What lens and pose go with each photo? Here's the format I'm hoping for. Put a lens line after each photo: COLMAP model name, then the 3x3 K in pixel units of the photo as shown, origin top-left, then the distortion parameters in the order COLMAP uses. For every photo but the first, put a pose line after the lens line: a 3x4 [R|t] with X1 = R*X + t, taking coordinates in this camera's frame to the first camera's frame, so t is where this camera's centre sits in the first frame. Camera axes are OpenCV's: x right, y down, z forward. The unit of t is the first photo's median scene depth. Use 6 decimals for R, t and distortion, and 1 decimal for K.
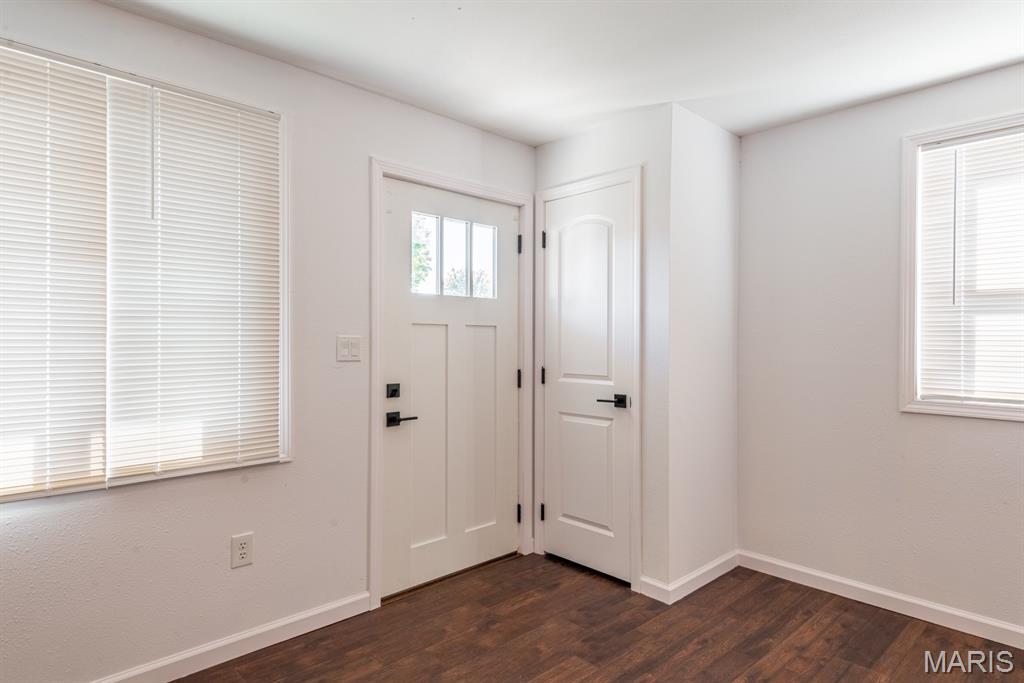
lens RADIAL K [[593.4, 0, 512.0], [0, 593.4, 341.5], [0, 0, 1]] dist [0.001872, 0.000265]
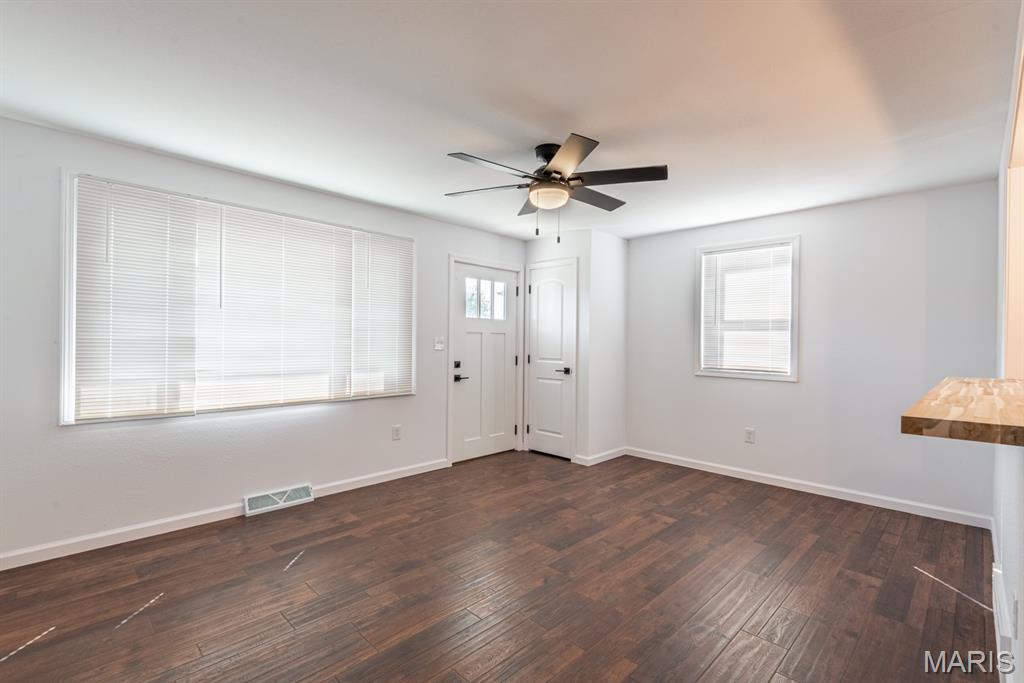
lens RADIAL K [[464.9, 0, 512.0], [0, 464.9, 341.5], [0, 0, 1]] dist [-0.000255, -0.000041]
pose [[0.999600, 0.008308, 0.027029, -0.053267], [-0.008304, 0.999965, -0.000274, 0.001131], [-0.027030, 0.000050, 0.999635, -0.629875]]
